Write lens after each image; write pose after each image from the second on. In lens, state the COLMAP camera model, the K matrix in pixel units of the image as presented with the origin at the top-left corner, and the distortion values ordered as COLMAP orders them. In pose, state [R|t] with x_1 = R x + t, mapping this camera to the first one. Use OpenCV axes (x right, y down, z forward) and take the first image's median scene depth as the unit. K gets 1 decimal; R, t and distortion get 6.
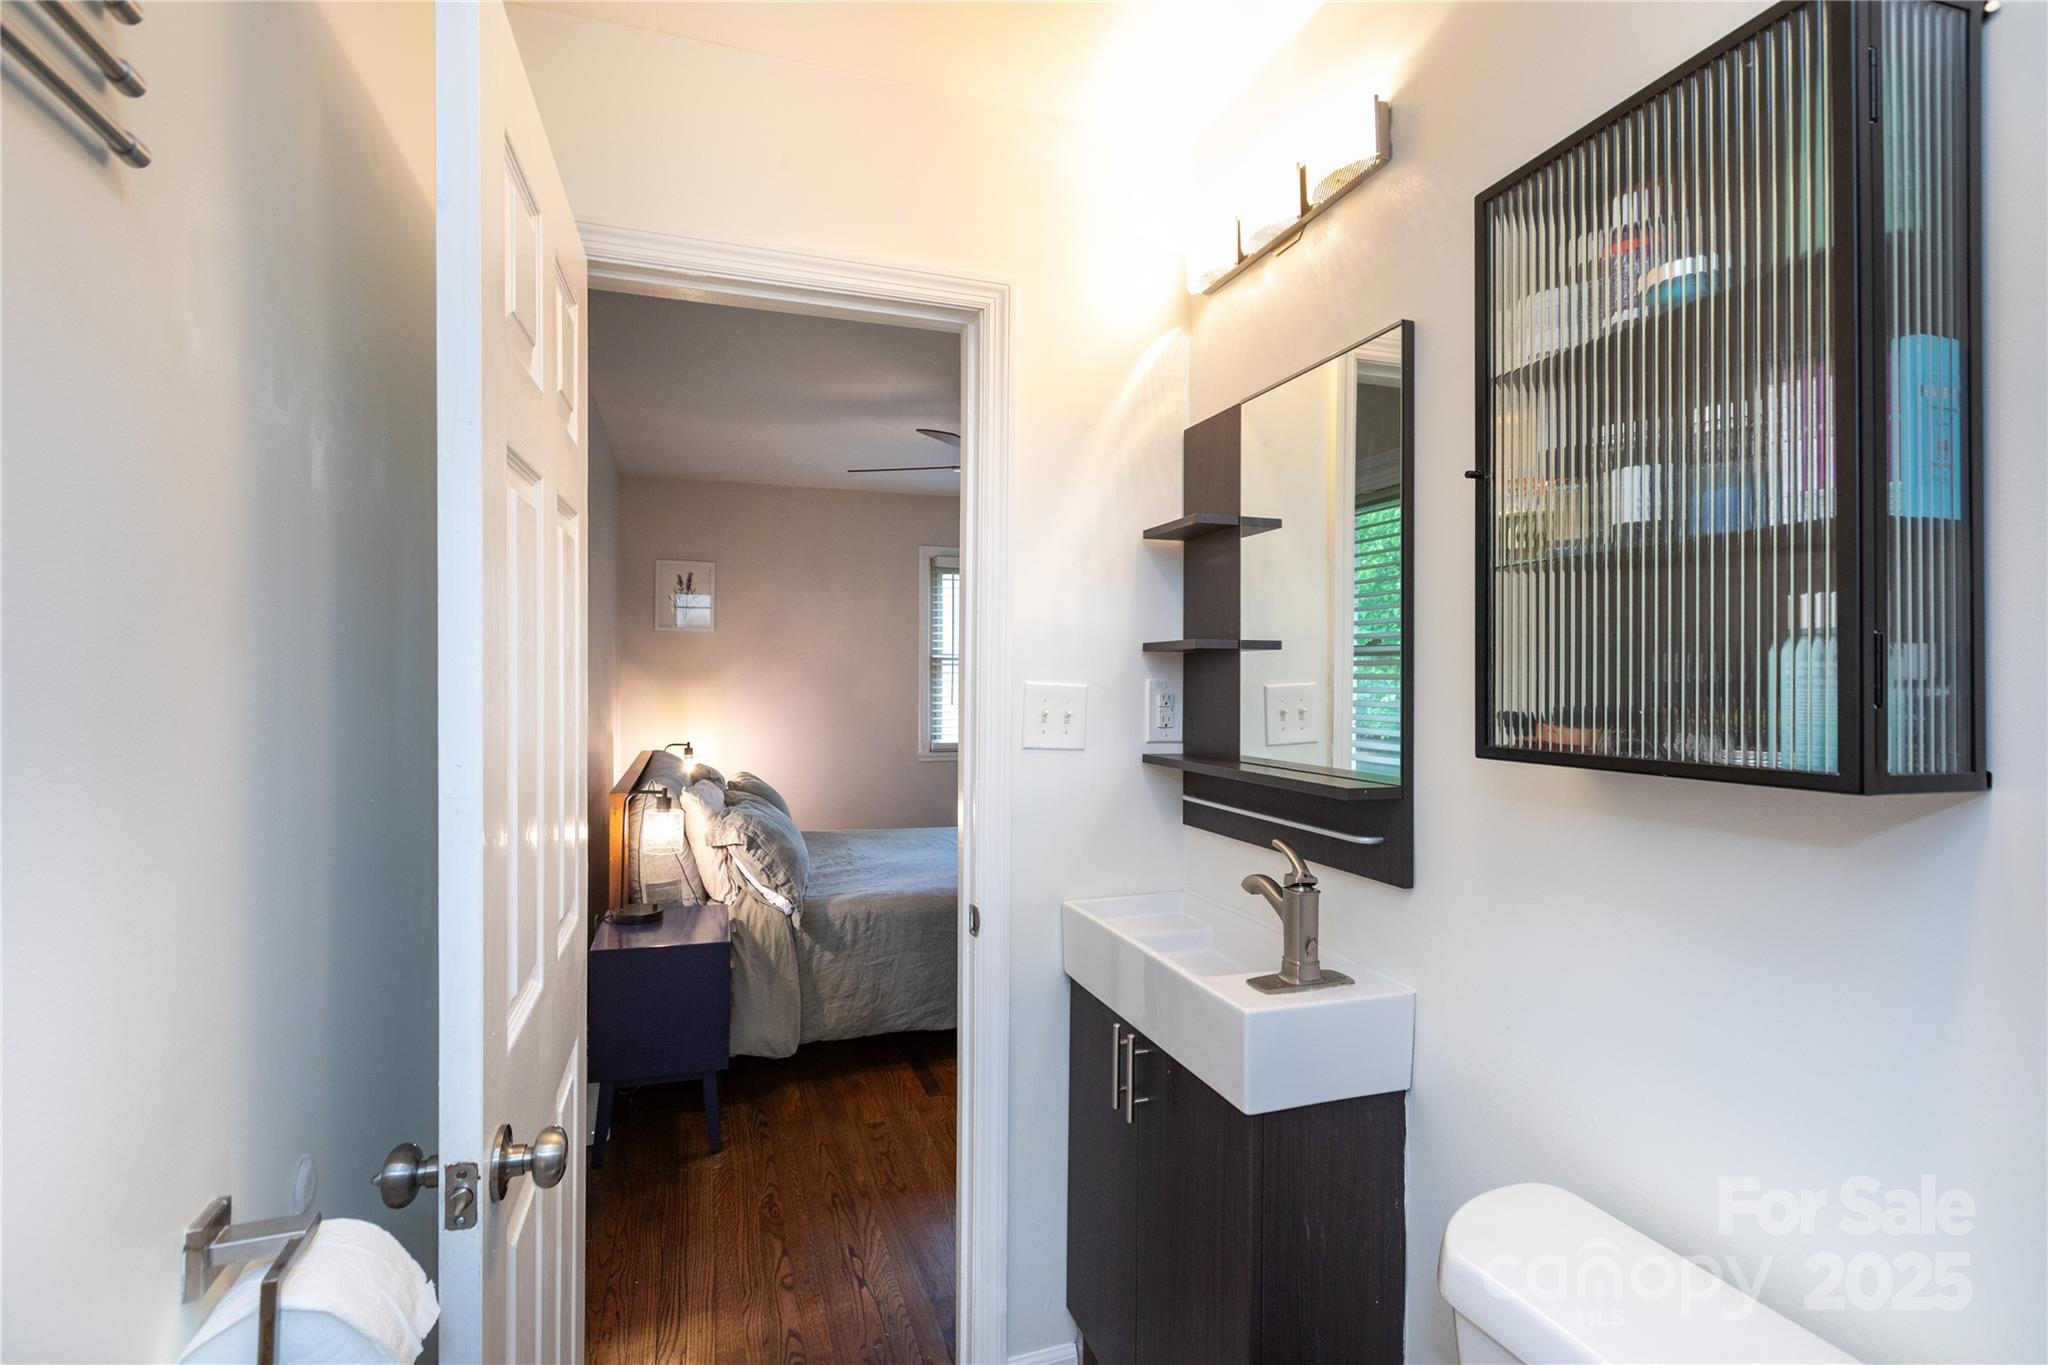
lens RADIAL K [[944.9, 0, 1018.5], [0, 944.9, 678.0], [0, 0, 1]] dist [-0.000279, 0.001464]
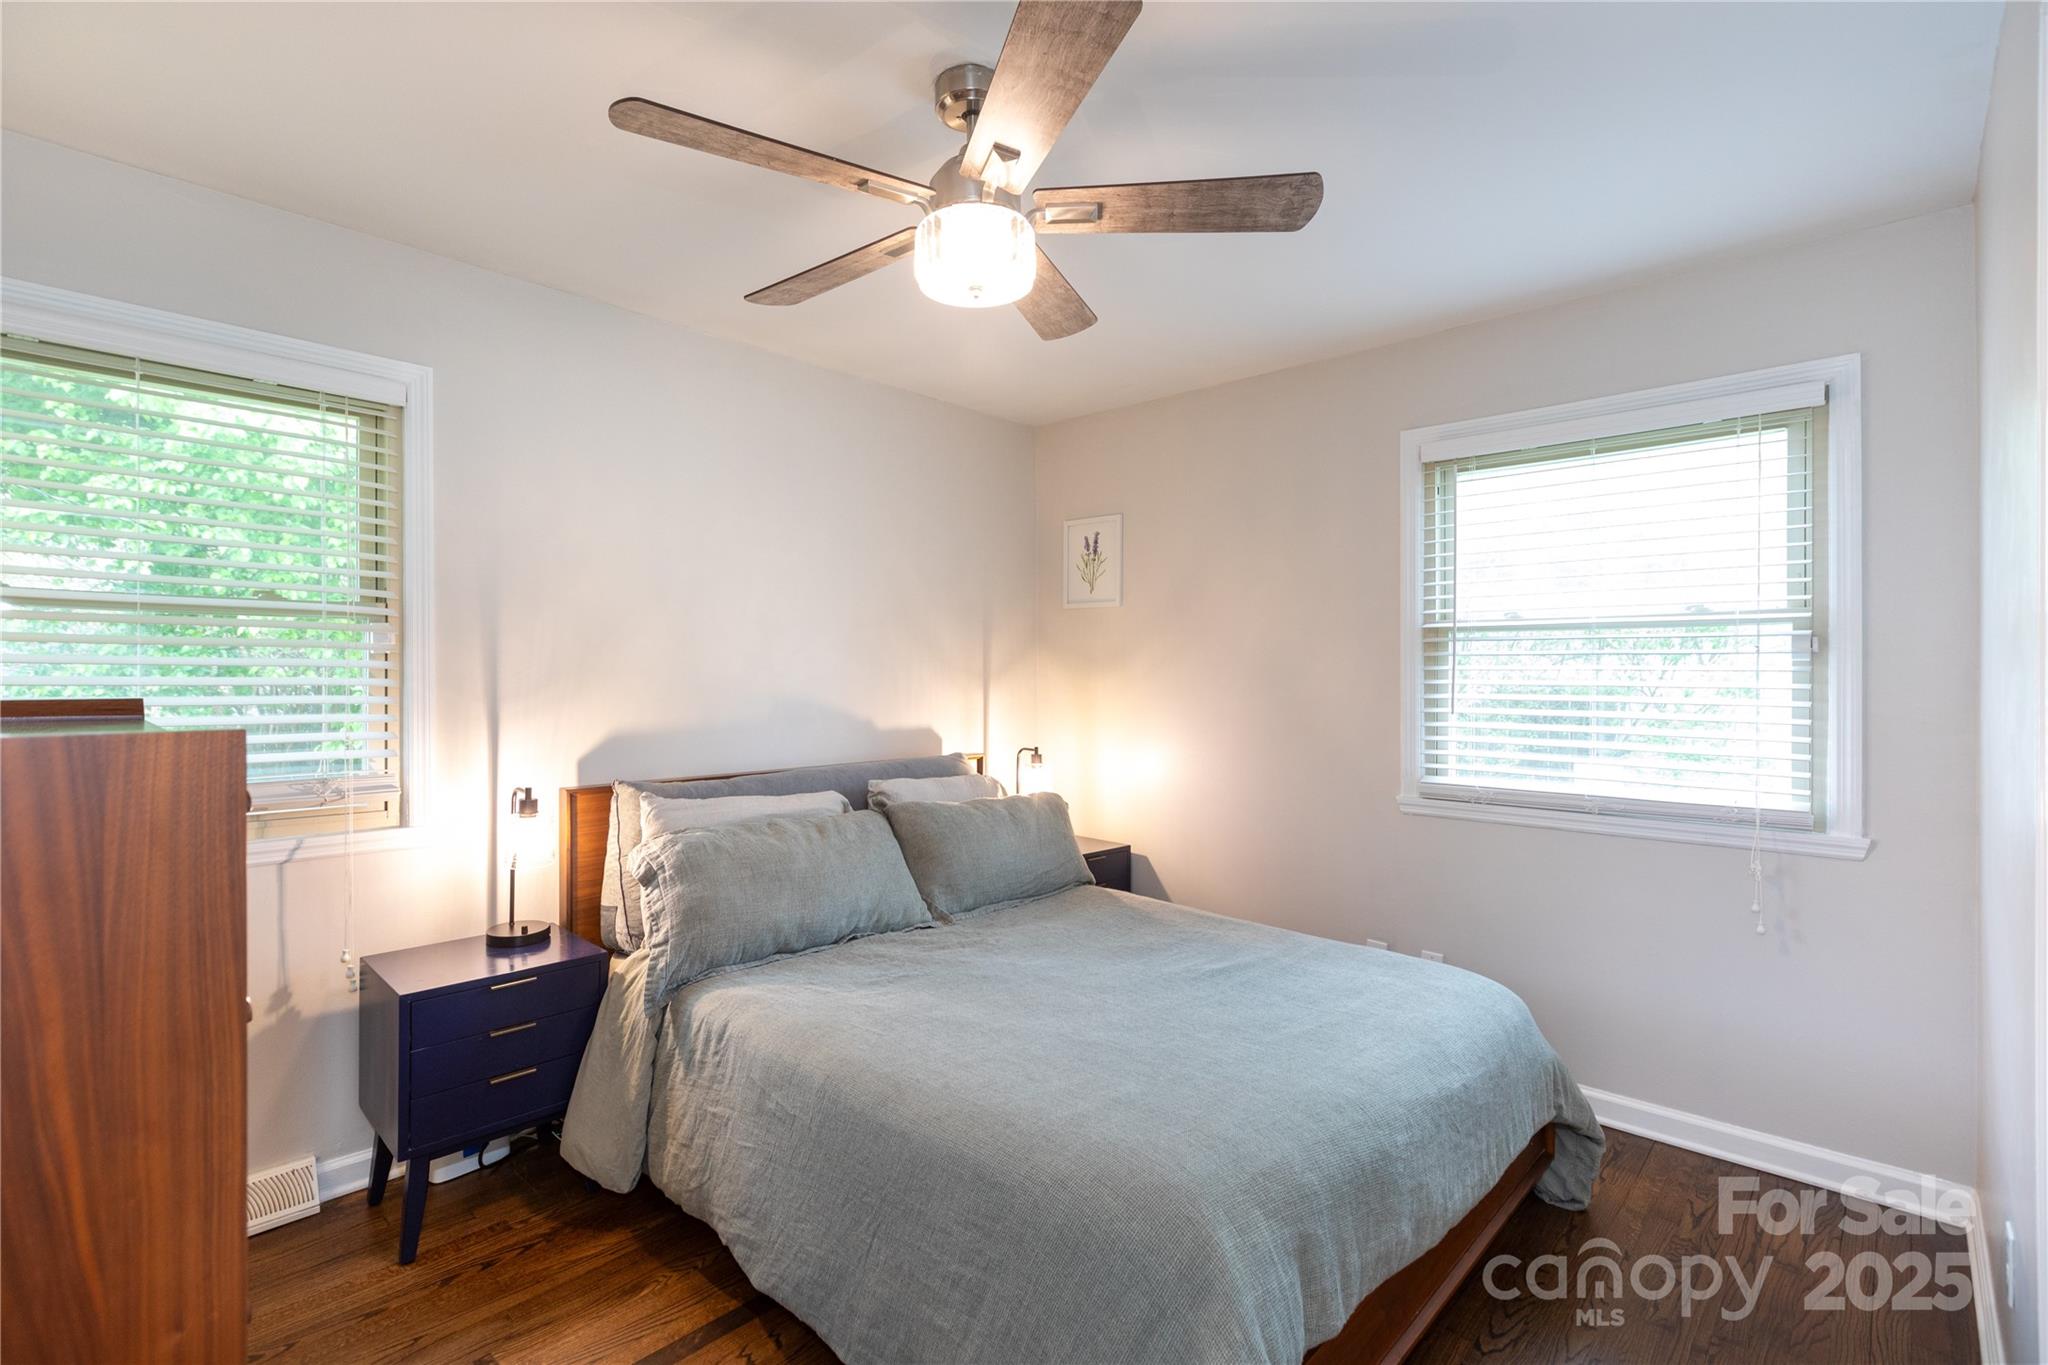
lens RADIAL K [[944.9, 0, 1018.7], [0, 944.9, 674.3], [0, 0, 1]] dist [-0.000279, 0.001464]
pose [[0.455305, -0.001372, -0.890334, 0.352165], [-0.007334, 0.999959, -0.005291, 0.012323], [0.890305, 0.008939, 0.455277, 0.640586]]
